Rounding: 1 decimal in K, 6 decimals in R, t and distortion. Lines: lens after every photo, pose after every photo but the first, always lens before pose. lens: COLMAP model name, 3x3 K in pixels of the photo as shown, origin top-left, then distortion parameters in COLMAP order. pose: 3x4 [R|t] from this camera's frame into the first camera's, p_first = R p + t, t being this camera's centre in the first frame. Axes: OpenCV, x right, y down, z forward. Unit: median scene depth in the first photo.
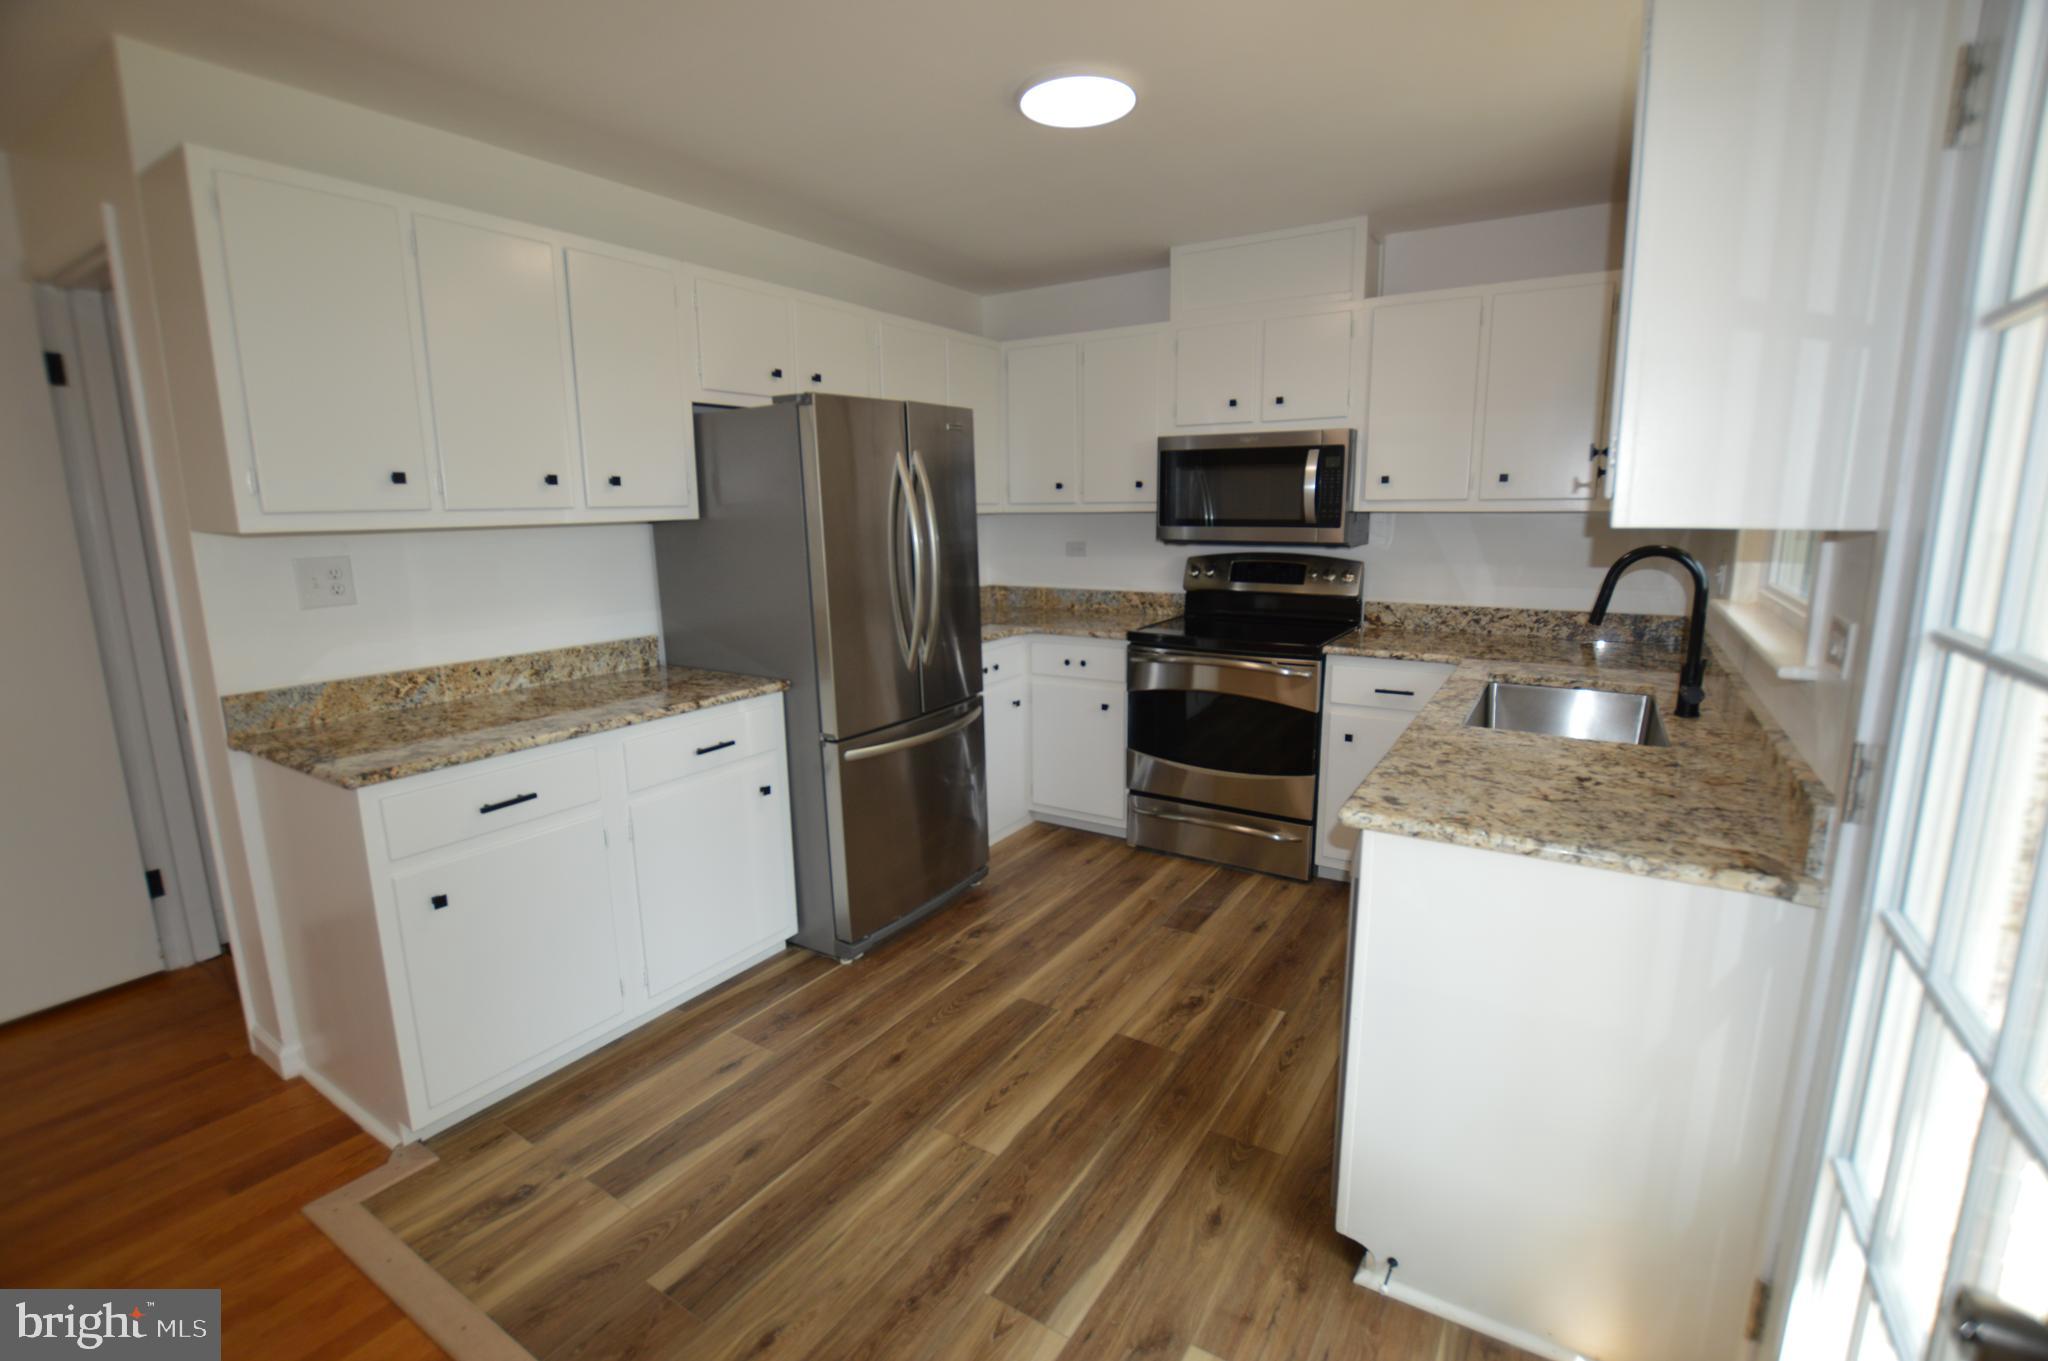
lens RADIAL K [[912.9, 0, 1022.8], [0, 912.9, 676.9], [0, 0, 1]] dist [-0.031784, 0.002258]
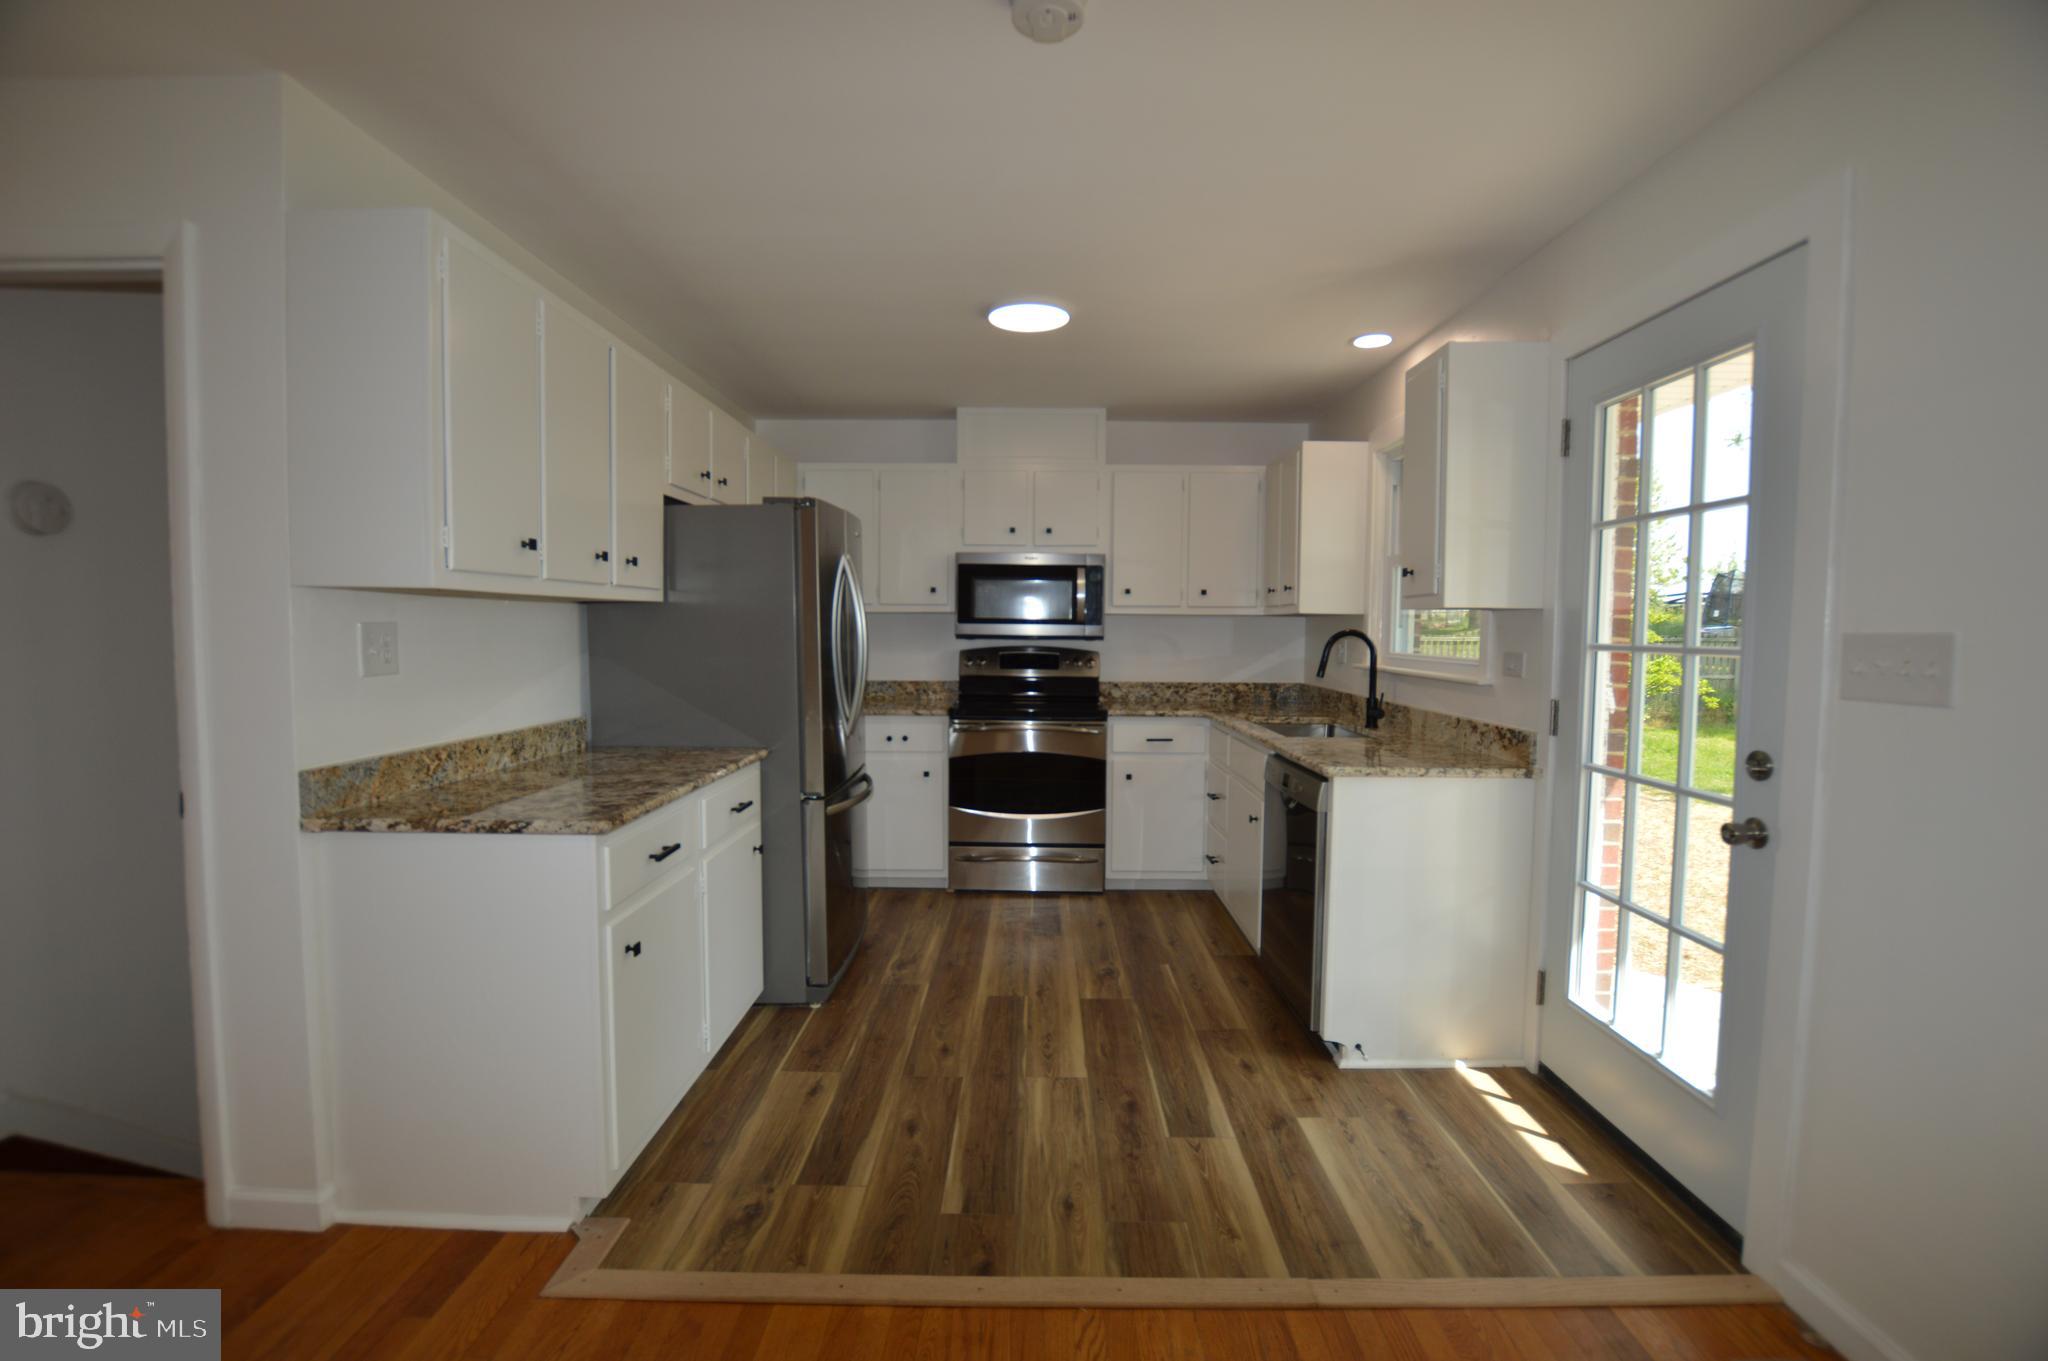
lens RADIAL K [[912.9, 0, 1023.5], [0, 912.9, 678.4], [0, 0, 1]] dist [-0.031784, 0.002258]
pose [[0.849582, -0.012030, 0.527319, -0.629633], [0.080488, 0.990988, -0.107070, 0.069498], [-0.521278, 0.133407, 0.842895, -0.112109]]
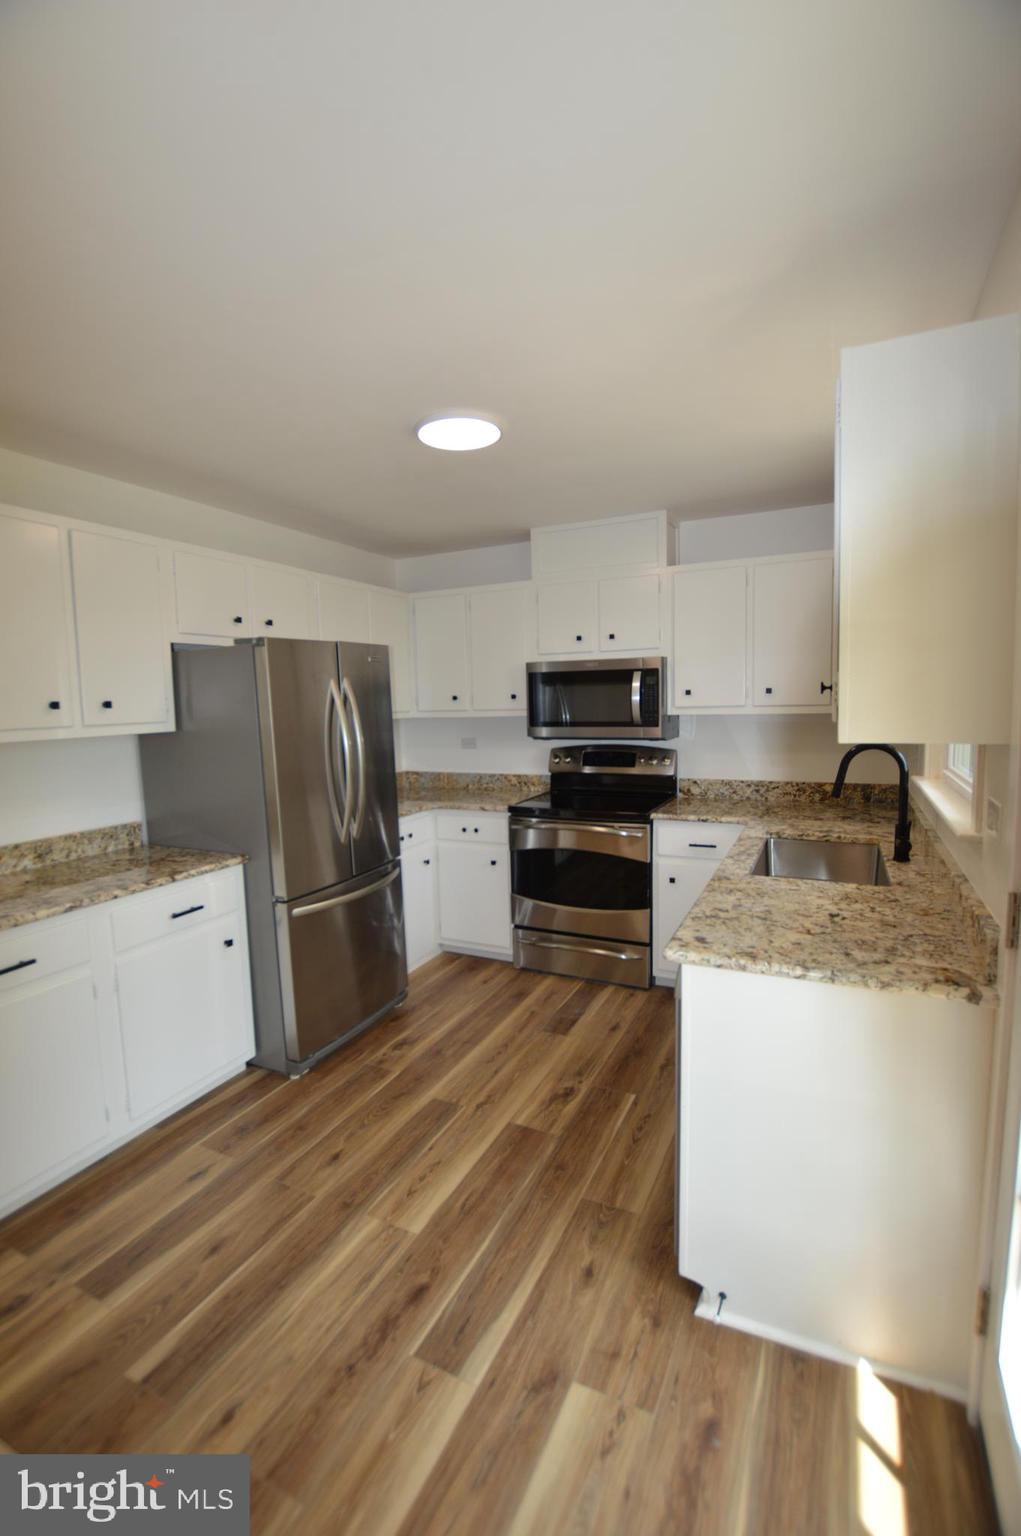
lens RADIAL K [[684.7, 0, 509.0], [0, 684.7, 766.7], [0, 0, 1]] dist [-0.031784, 0.002258]
pose [[0.993621, -0.023190, 0.110362, 0.007903], [0.033054, 0.995536, -0.088404, -0.025518], [-0.107819, 0.091488, 0.989952, -0.003468]]
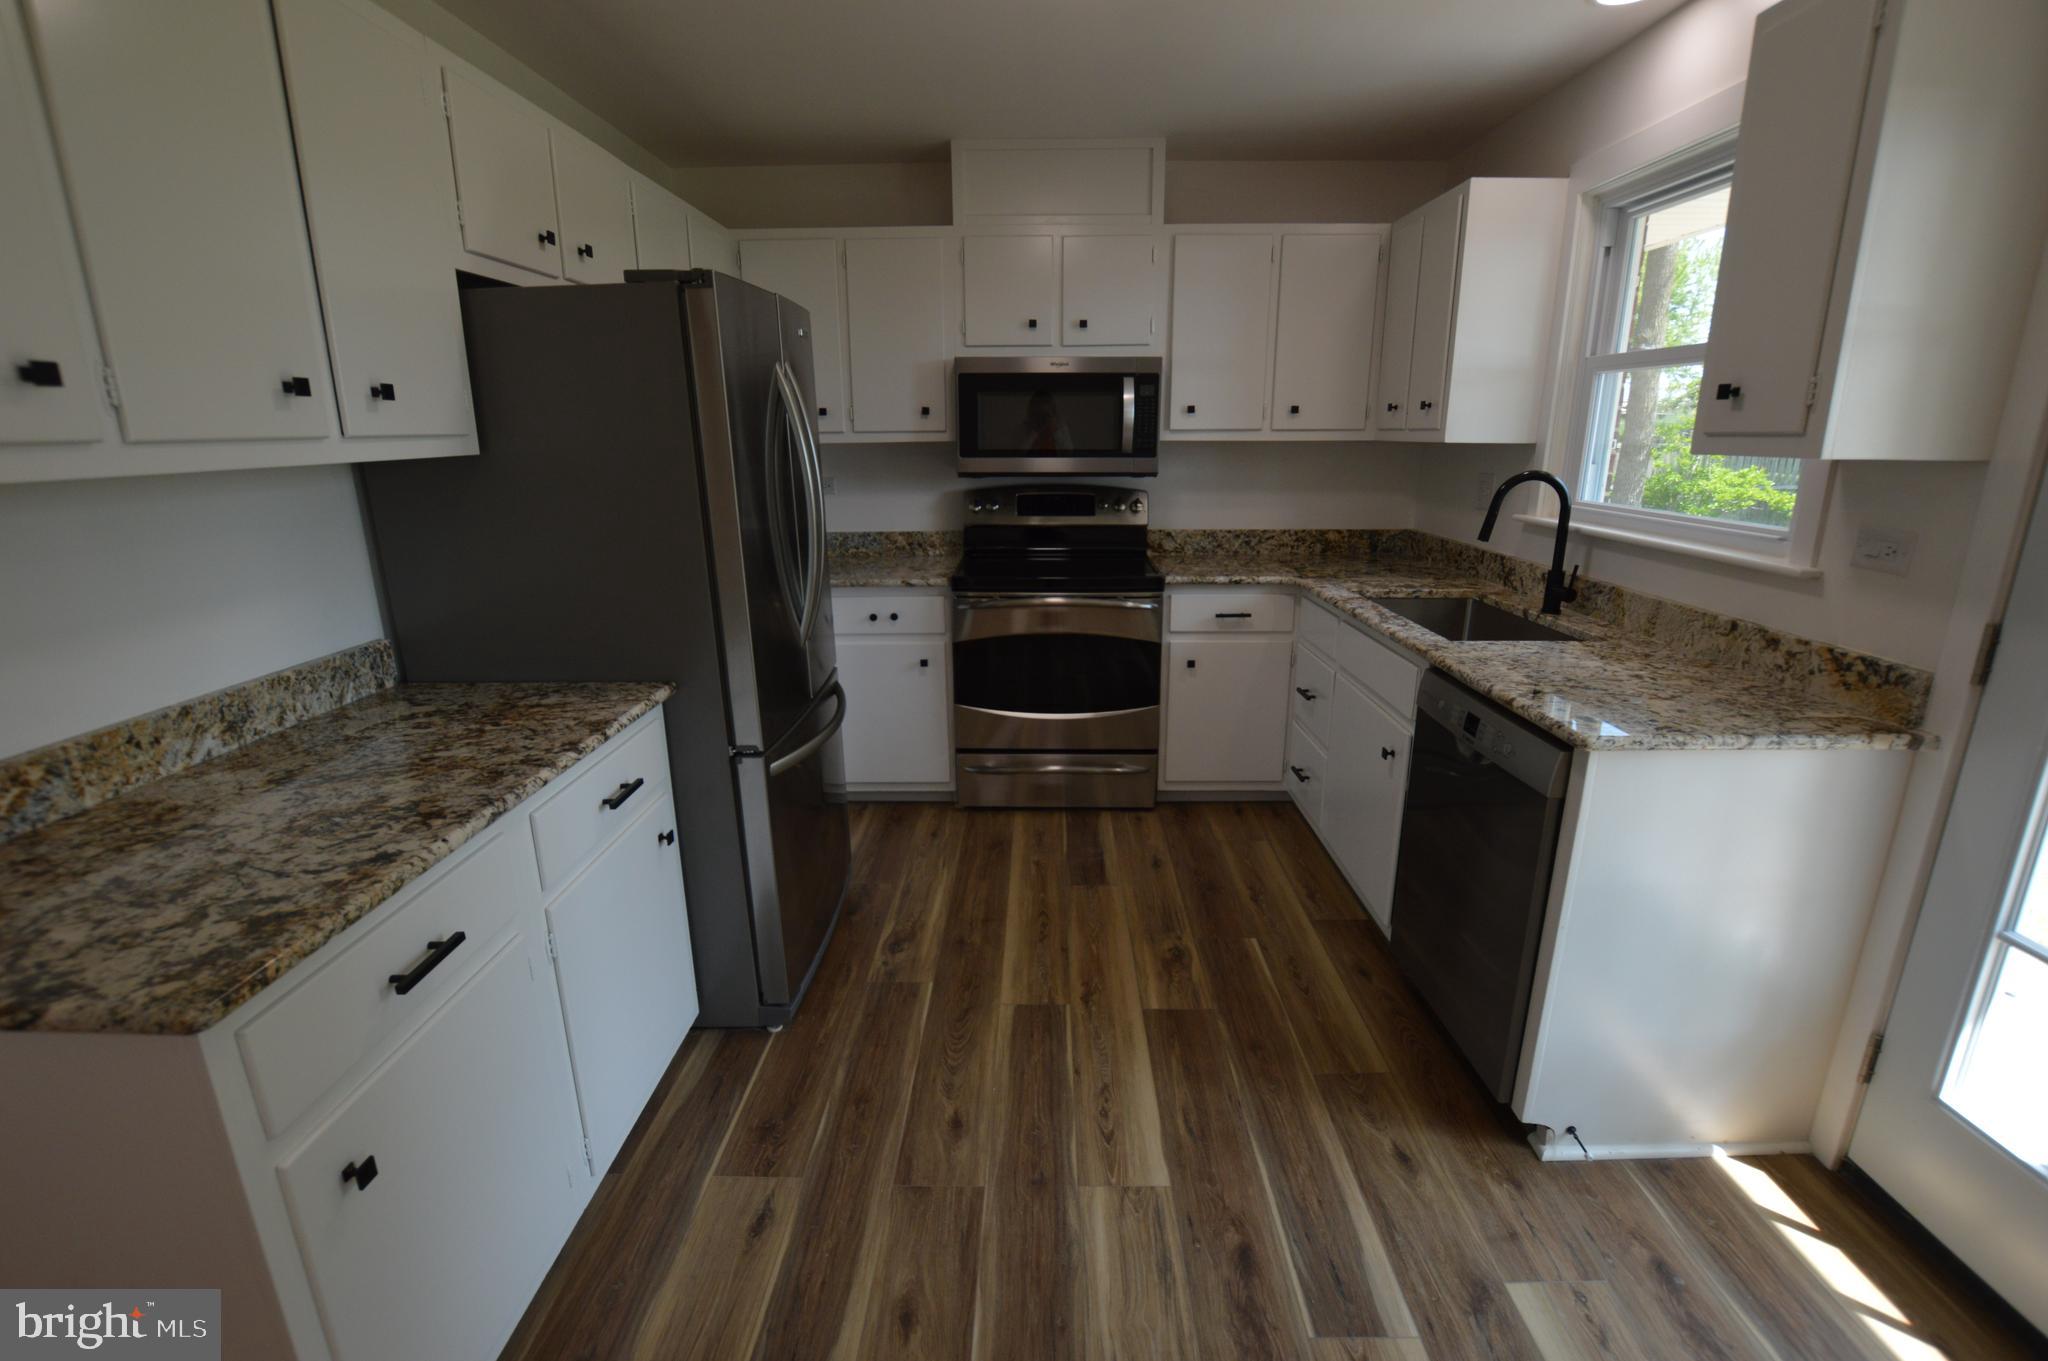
lens RADIAL K [[912.9, 0, 1024.9], [0, 912.9, 677.4], [0, 0, 1]] dist [-0.031784, 0.002258]
pose [[0.852792, -0.130785, 0.505610, -0.417804], [0.093131, 0.990701, 0.099183, -0.048455], [-0.513880, -0.037494, 0.857042, 0.267457]]
